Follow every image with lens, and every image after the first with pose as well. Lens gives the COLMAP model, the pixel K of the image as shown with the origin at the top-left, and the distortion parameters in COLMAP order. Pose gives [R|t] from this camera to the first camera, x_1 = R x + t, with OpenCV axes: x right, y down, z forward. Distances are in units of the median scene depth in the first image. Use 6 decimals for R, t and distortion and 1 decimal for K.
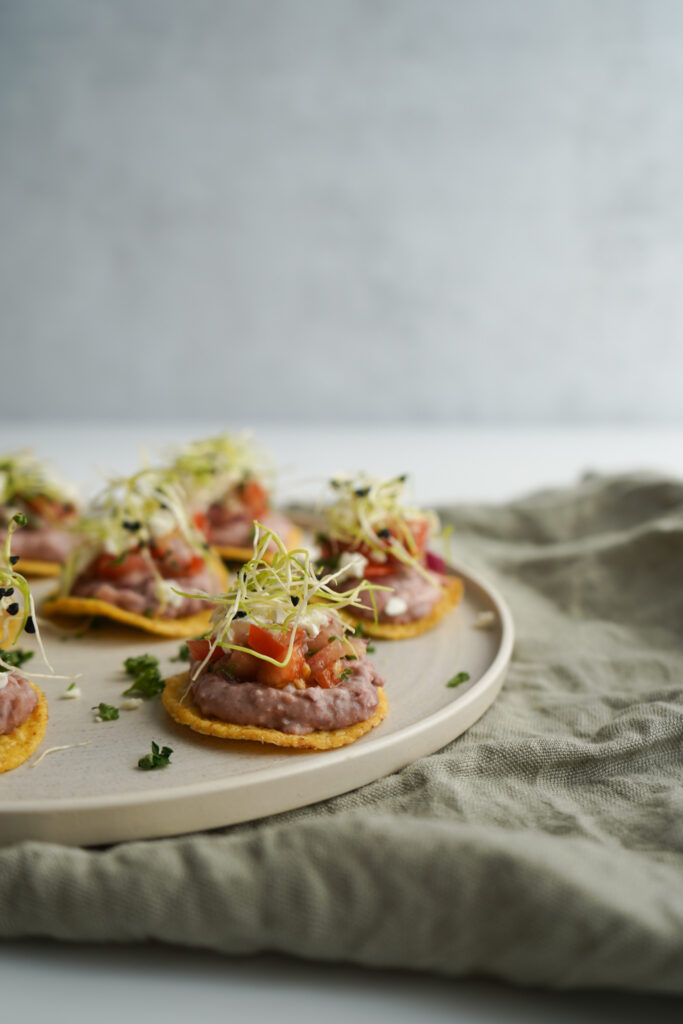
lens RADIAL K [[1320.1, 0, 341.5], [0, 1320.1, 511.1], [0, 0, 1]] dist [-0.045393, 0.000000]
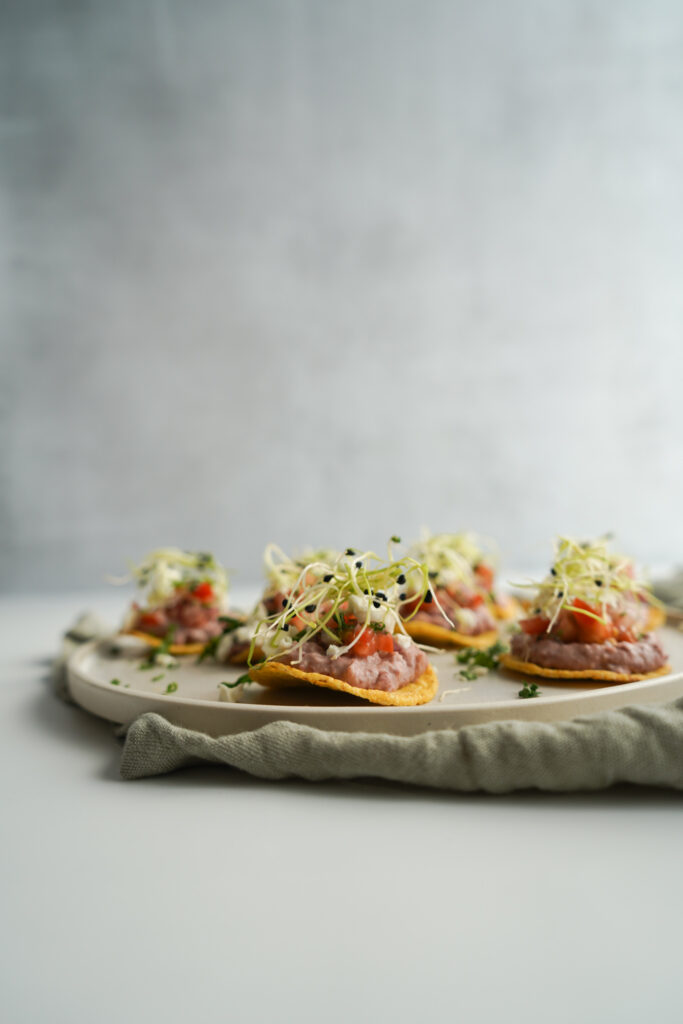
lens RADIAL K [[819.9, 0, 341.6], [0, 819.9, 513.3], [0, 0, 1]] dist [-0.032718, -0.002174]
pose [[0.997648, -0.063437, -0.025973, -0.284609], [0.055282, 0.968613, -0.242349, 0.194010], [0.040532, 0.240343, 0.969841, 0.139531]]
